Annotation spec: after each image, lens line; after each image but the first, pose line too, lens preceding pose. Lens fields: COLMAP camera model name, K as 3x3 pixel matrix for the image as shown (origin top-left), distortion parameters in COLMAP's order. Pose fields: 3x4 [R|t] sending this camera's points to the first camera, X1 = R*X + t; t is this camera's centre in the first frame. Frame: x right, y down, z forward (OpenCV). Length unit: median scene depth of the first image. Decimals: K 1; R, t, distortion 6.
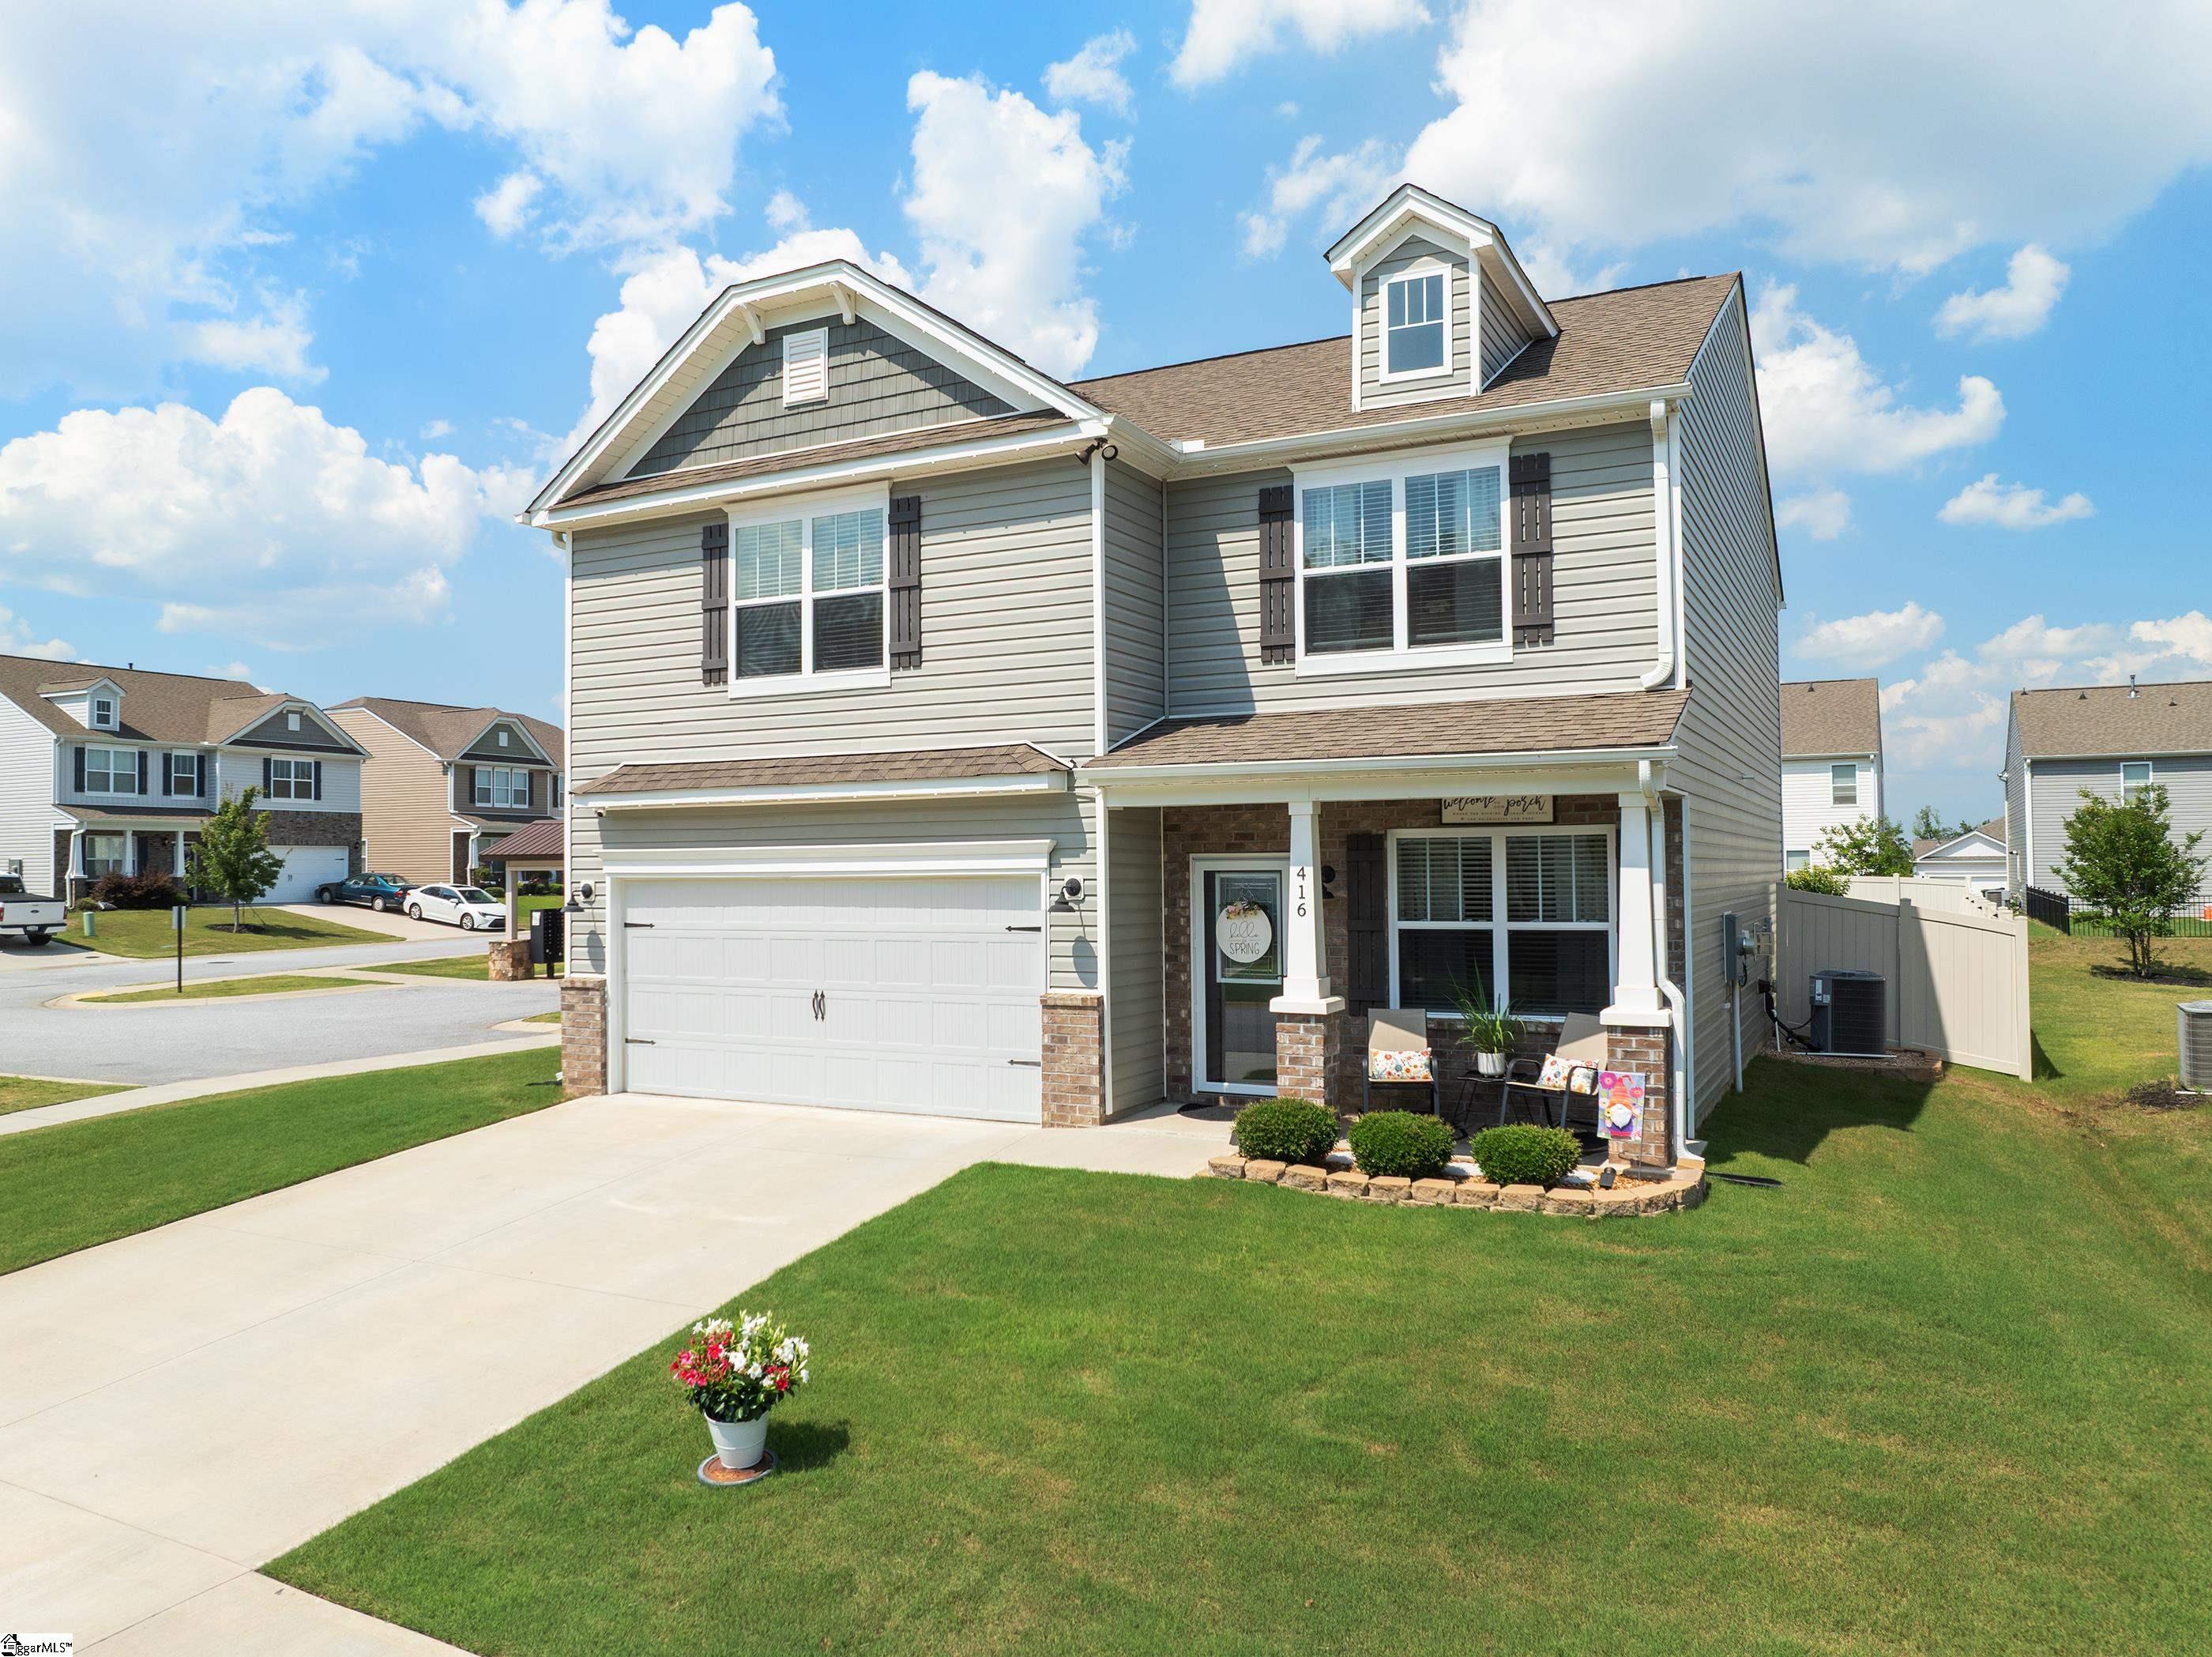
lens RADIAL K [[1562.1, 0, 1117.7], [0, 1562.1, 826.3], [0, 0, 1]] dist [-0.038503, -0.004070]
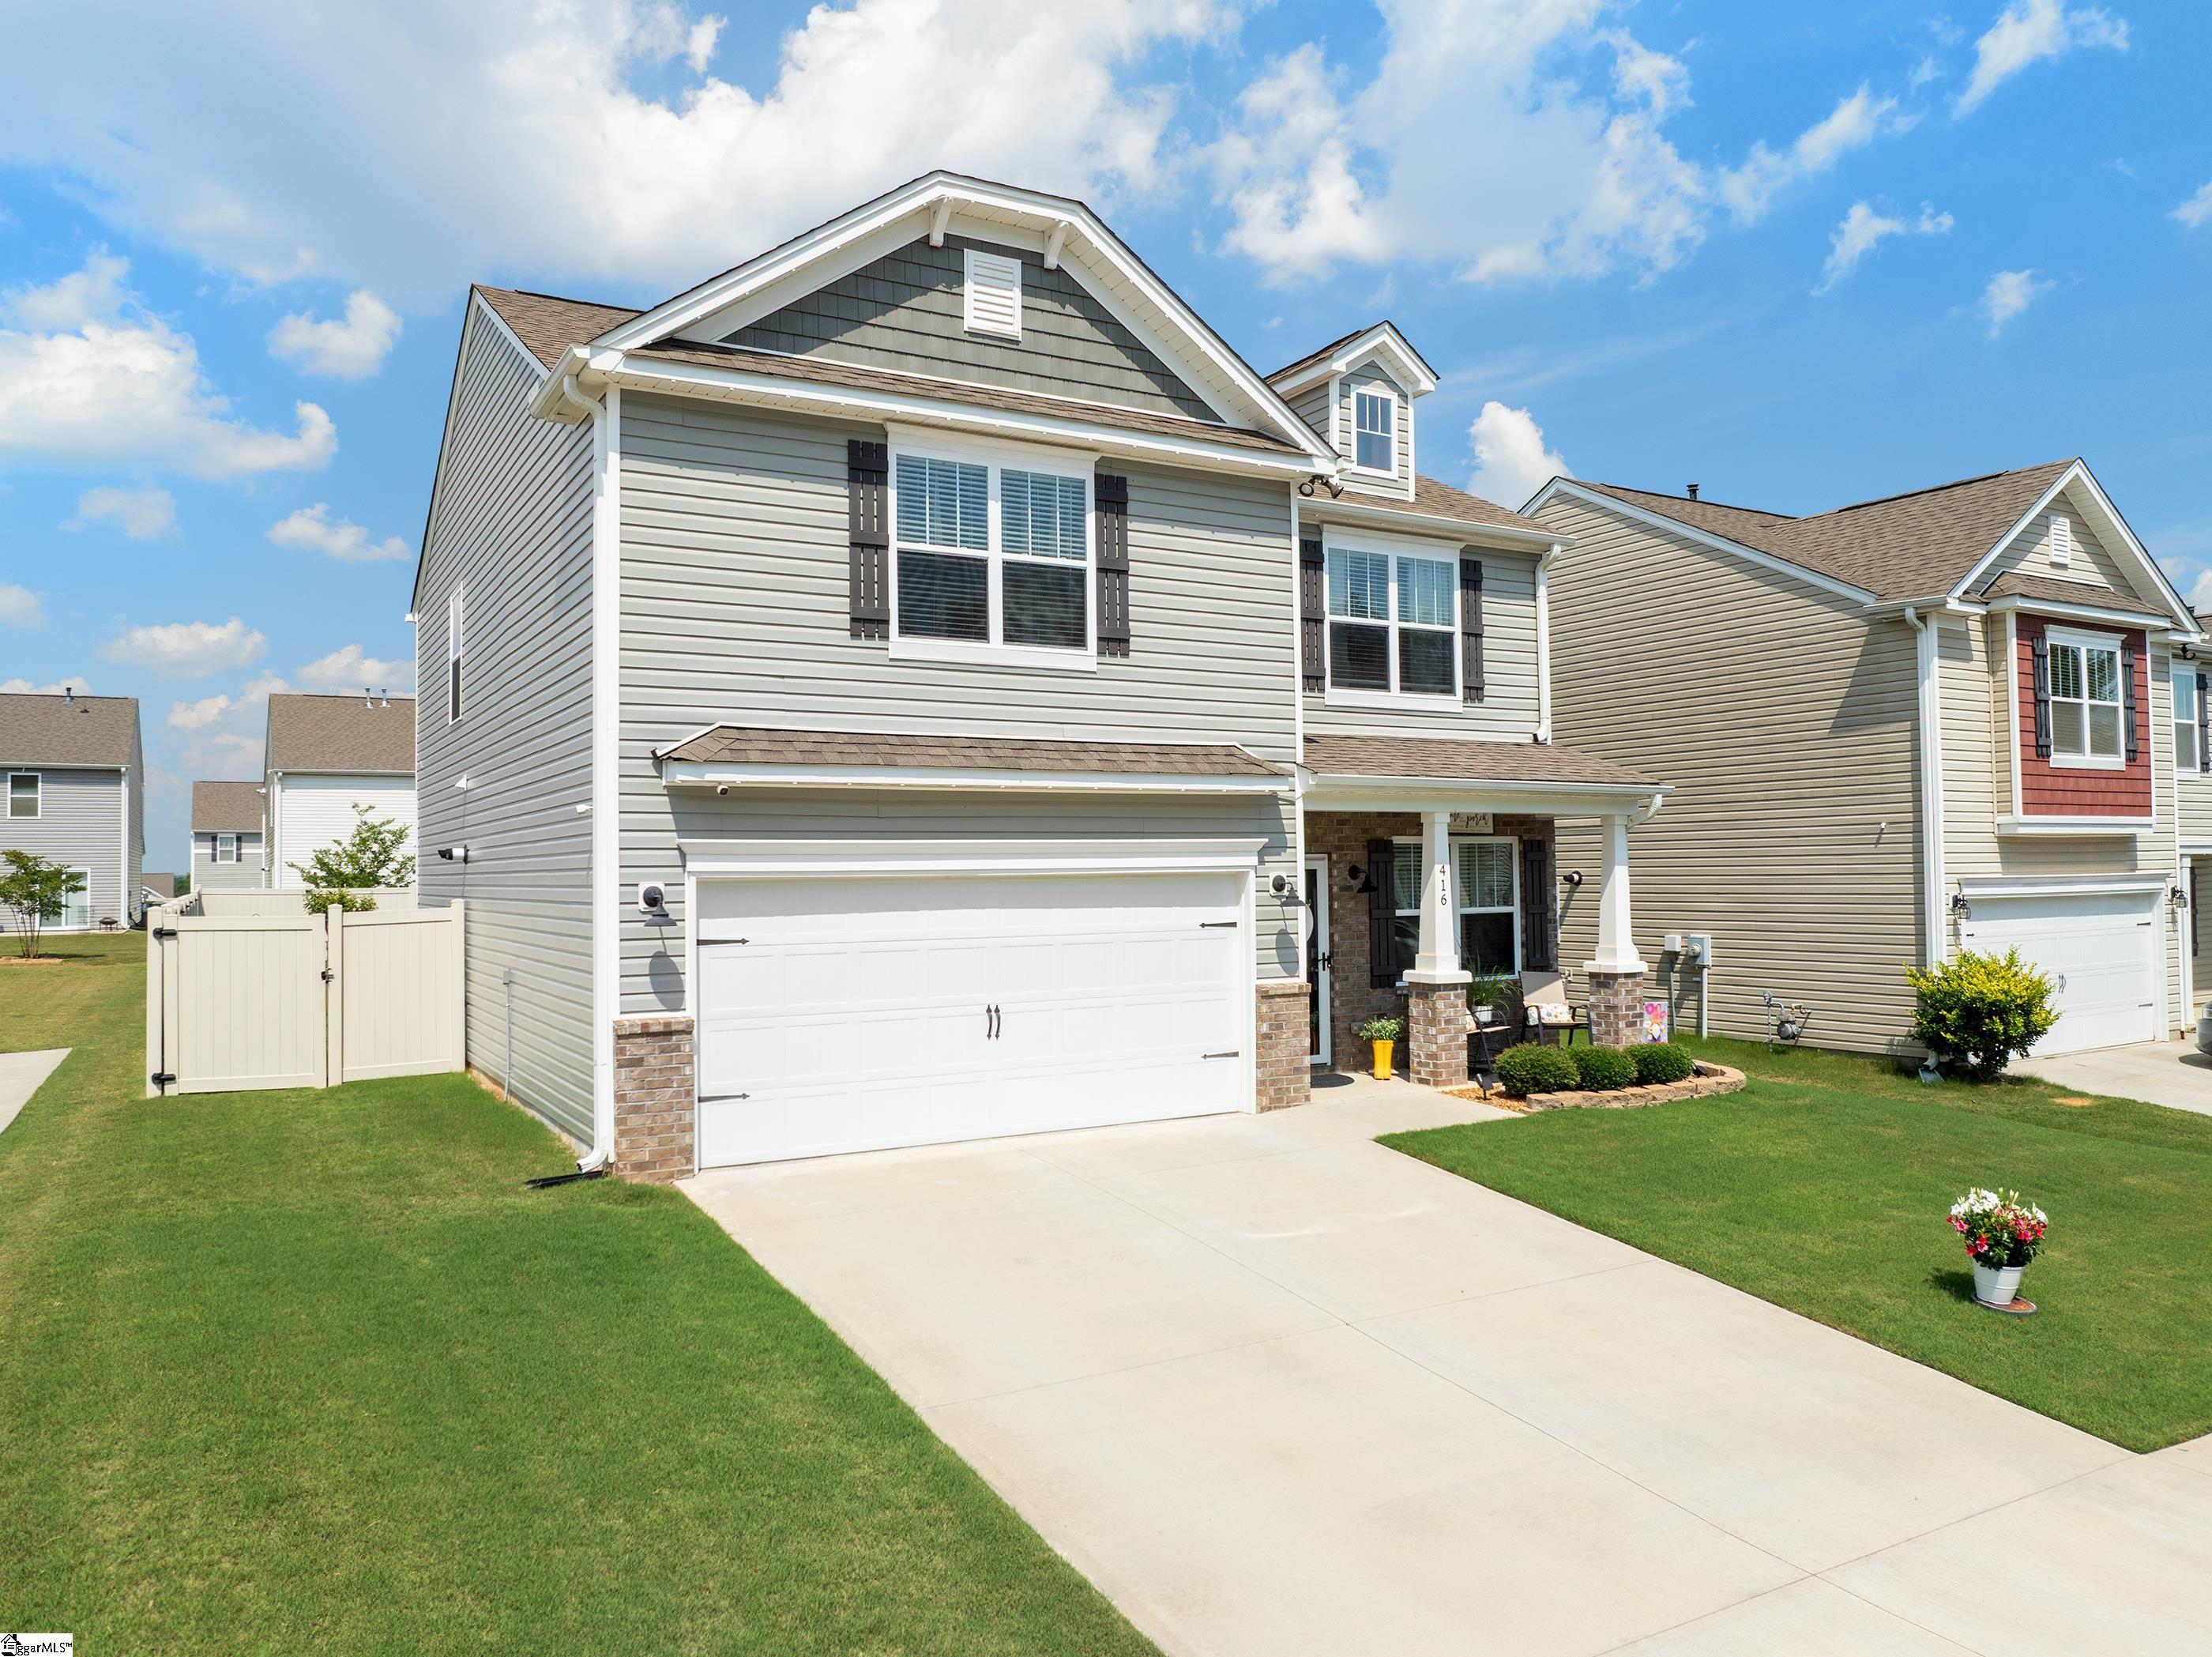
lens RADIAL K [[1562.1, 0, 1120.5], [0, 1562.1, 825.8], [0, 0, 1]] dist [-0.038503, -0.004070]
pose [[0.531656, 0.029064, 0.846462, -0.907520], [-0.017131, 0.999576, -0.023561, 0.024303], [-0.846787, -0.001974, 0.531928, 0.476664]]
